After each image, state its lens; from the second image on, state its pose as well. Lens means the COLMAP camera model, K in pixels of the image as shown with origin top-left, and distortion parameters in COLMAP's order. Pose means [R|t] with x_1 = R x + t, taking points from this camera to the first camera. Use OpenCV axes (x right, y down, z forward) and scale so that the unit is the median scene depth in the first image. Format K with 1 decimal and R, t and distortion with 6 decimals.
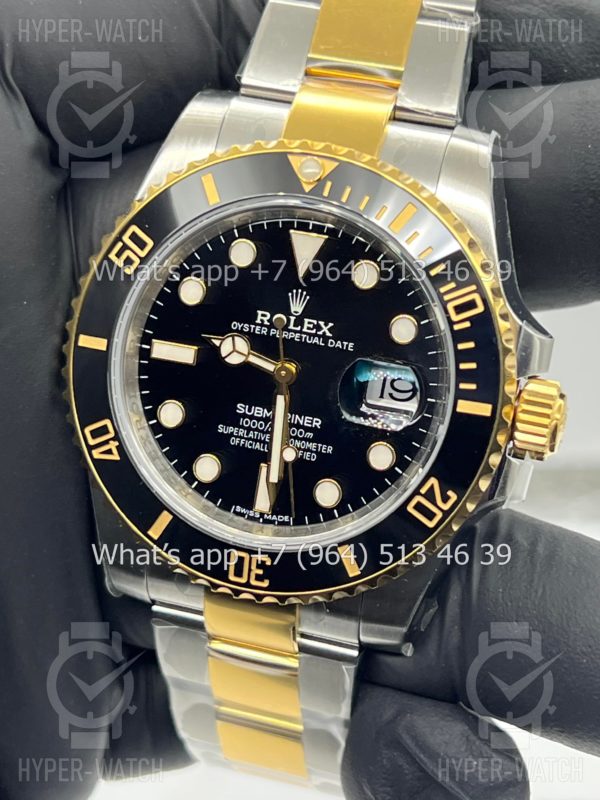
lens RADIAL K [[1809.2, 0, 311.2], [0, 1809.2, 398.4], [0, 0, 1]] dist [0.164957, 0.000000]
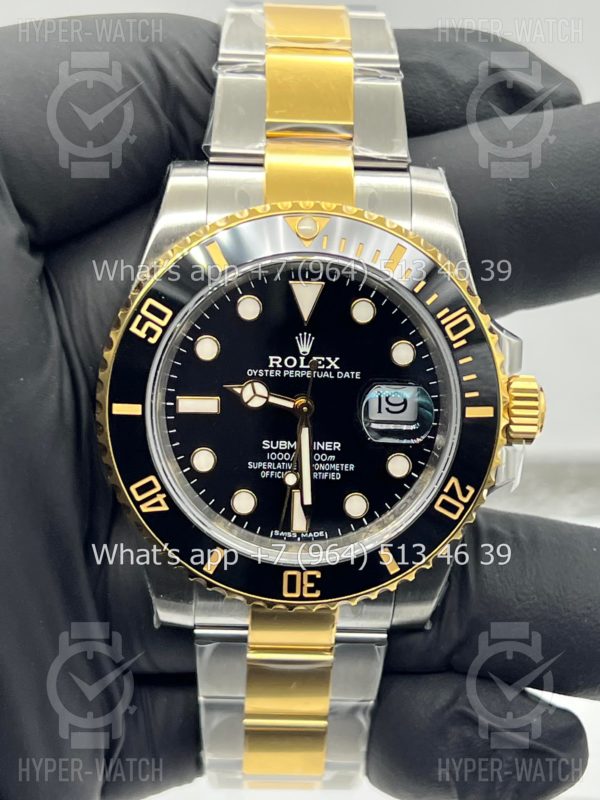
lens RADIAL K [[1809.2, 0, 278.5], [0, 1809.2, 400.2], [0, 0, 1]] dist [0.164957, 0.000000]
pose [[0.953779, -0.169350, 0.248246, -0.305959], [0.155755, 0.985052, 0.073566, -0.103083], [-0.256994, -0.031500, 0.965899, -0.081959]]
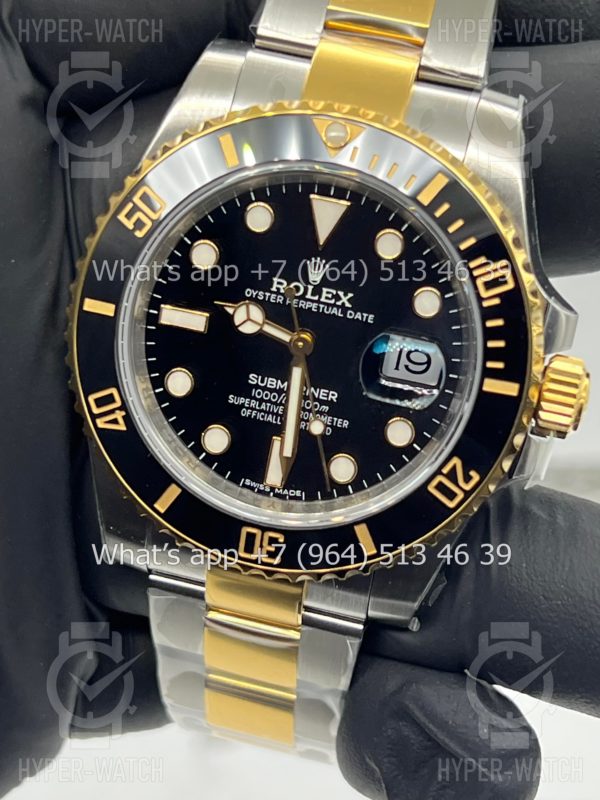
lens RADIAL K [[1809.2, 0, 300.2], [0, 1809.2, 406.3], [0, 0, 1]] dist [0.164957, 0.000000]
pose [[0.996523, 0.015269, 0.081913, -0.092926], [-0.021379, 0.997012, 0.074231, -0.052221], [-0.080535, -0.075725, 0.993871, 0.039554]]
